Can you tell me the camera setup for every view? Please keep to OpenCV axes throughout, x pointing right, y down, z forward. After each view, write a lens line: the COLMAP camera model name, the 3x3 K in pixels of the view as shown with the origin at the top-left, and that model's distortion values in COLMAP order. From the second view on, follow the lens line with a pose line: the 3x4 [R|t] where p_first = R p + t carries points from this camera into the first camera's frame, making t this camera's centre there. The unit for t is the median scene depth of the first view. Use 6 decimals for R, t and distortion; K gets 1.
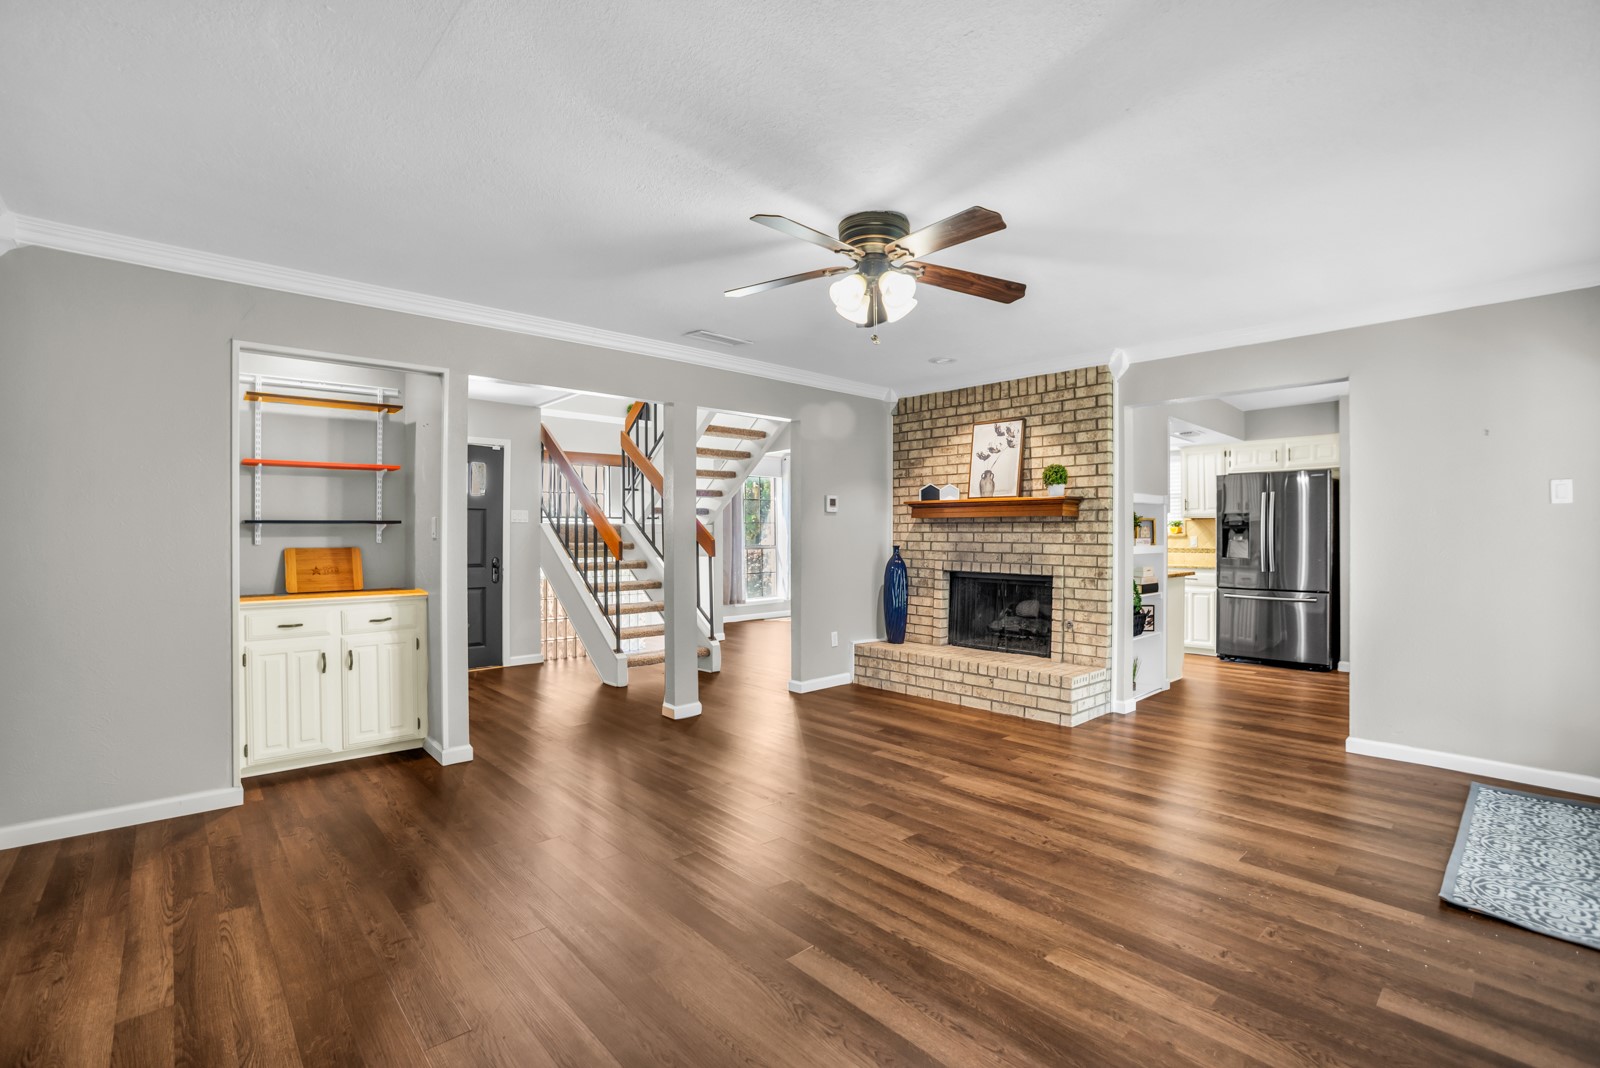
lens RADIAL K [[716.0, 0, 787.6], [0, 716.0, 536.6], [0, 0, 1]] dist [-0.030406, 0.002710]
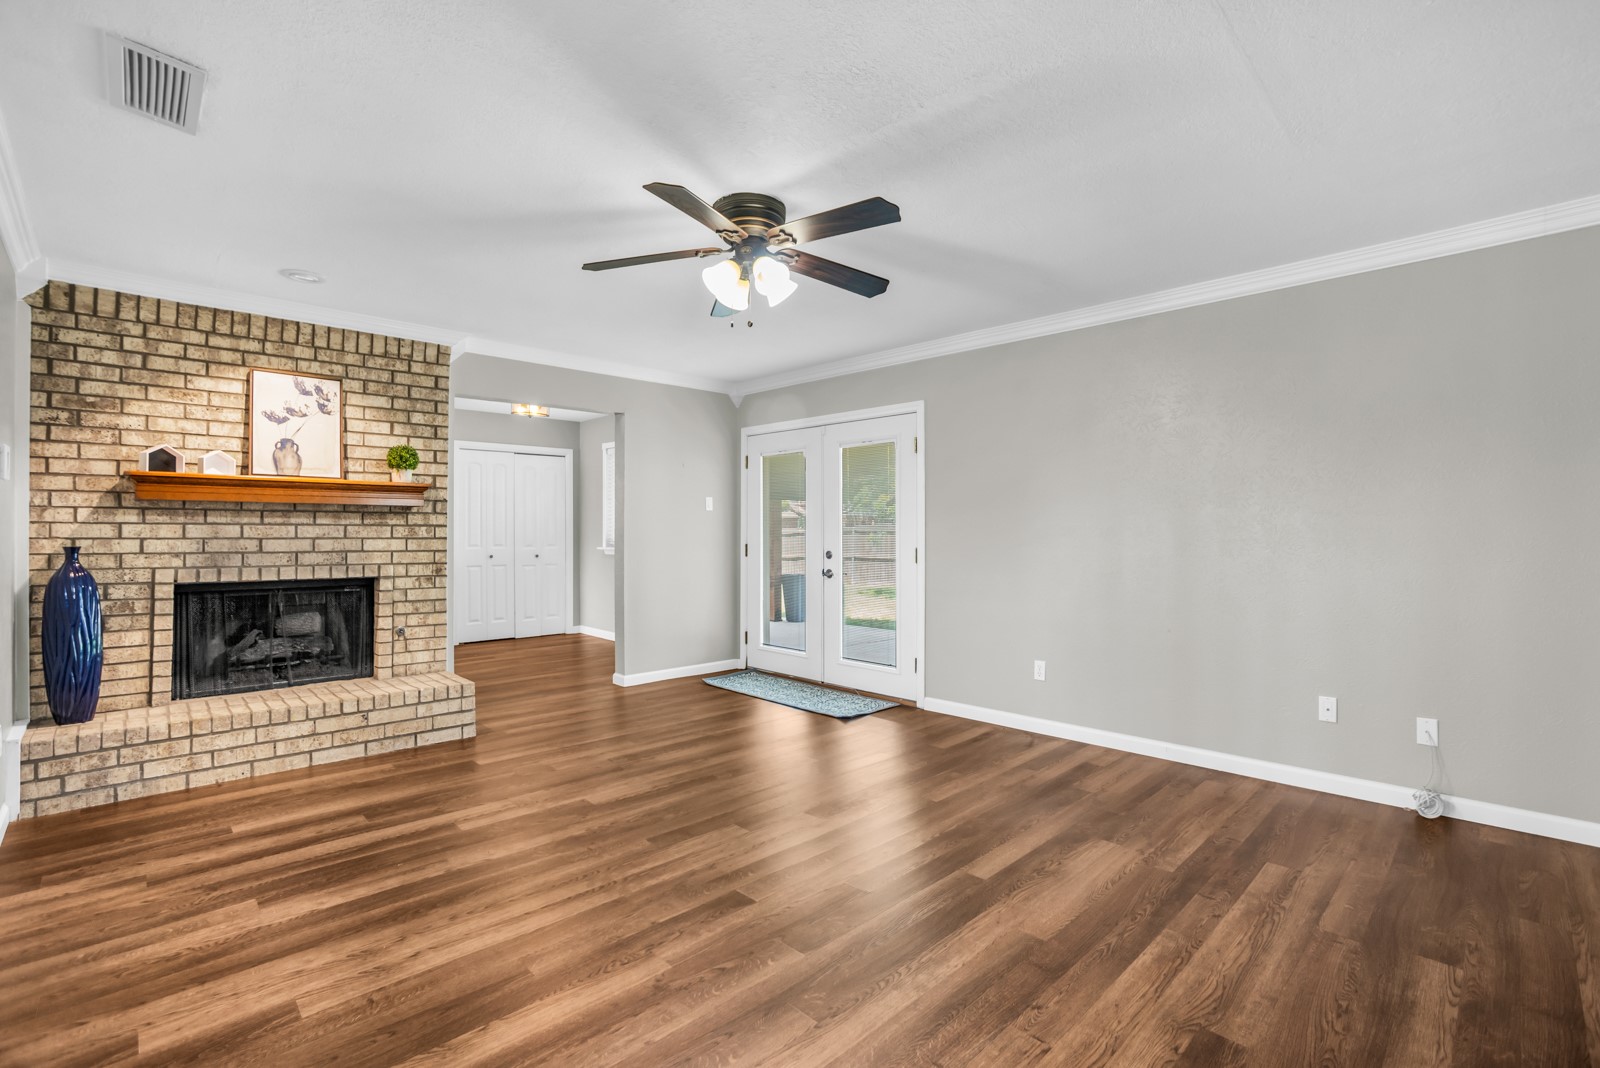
lens RADIAL K [[716.0, 0, 802.6], [0, 716.0, 529.4], [0, 0, 1]] dist [-0.030406, 0.002710]
pose [[-0.014835, 0.000462, 0.999890, -0.447134], [0.002020, 0.999998, -0.000432, 0.000524], [-0.999888, 0.002013, -0.014836, 0.495971]]
